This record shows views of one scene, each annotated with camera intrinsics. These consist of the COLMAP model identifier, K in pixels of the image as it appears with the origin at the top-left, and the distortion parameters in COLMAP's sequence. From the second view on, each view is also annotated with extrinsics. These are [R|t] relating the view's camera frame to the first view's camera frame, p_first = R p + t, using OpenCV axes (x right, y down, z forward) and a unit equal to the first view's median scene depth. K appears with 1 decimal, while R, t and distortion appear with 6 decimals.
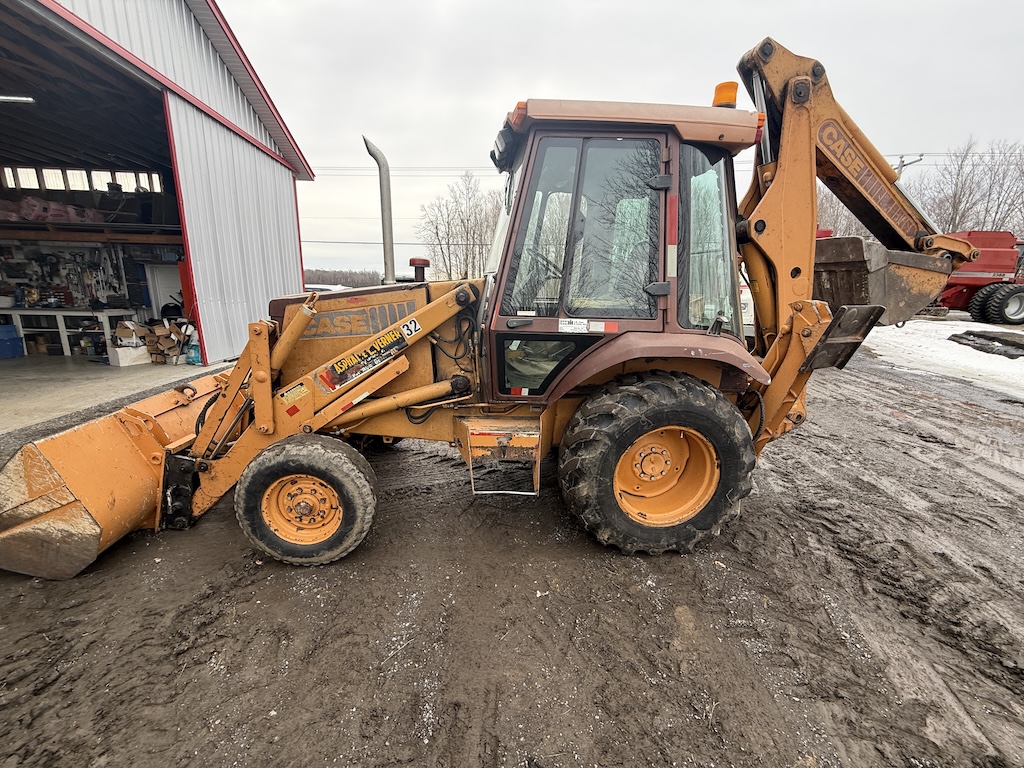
lens RADIAL K [[411.4, 0, 510.5], [0, 411.4, 384.5], [0, 0, 1]] dist [0.002649, 0.000241]
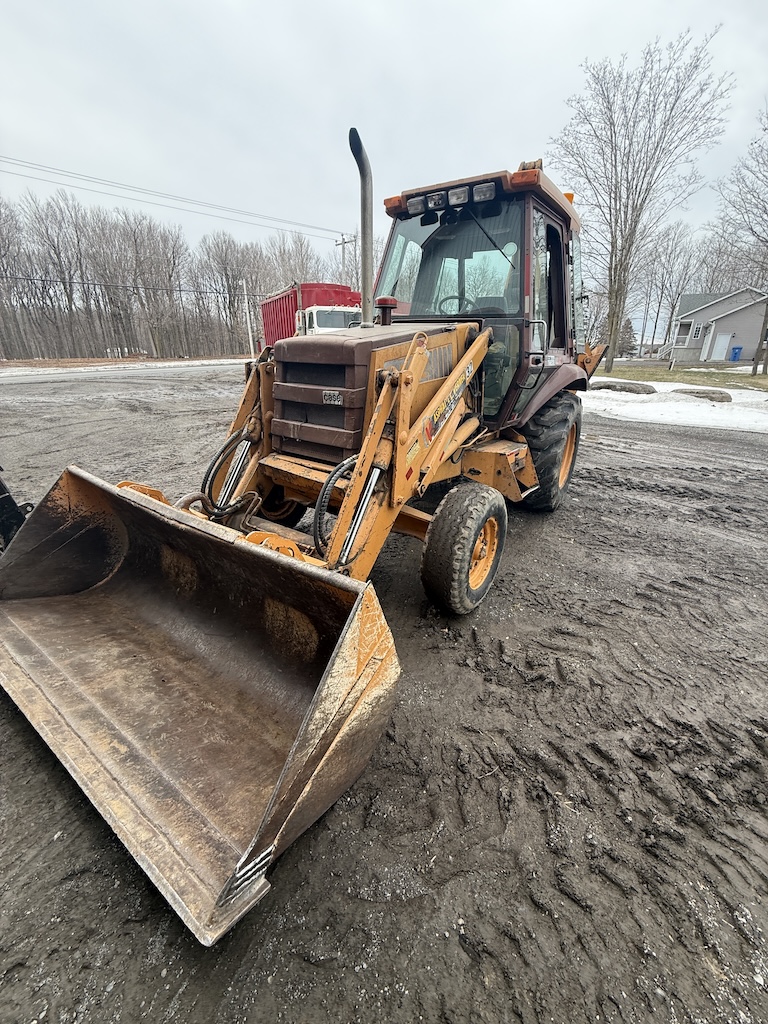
lens RADIAL K [[411.4, 0, 386.0], [0, 411.4, 511.5], [0, 0, 1]] dist [0.002649, 0.000241]
pose [[0.615496, -0.301310, 0.728270, -1.325557], [0.179002, 0.953331, 0.243142, -0.089861], [-0.767543, -0.019291, 0.640707, 0.503667]]
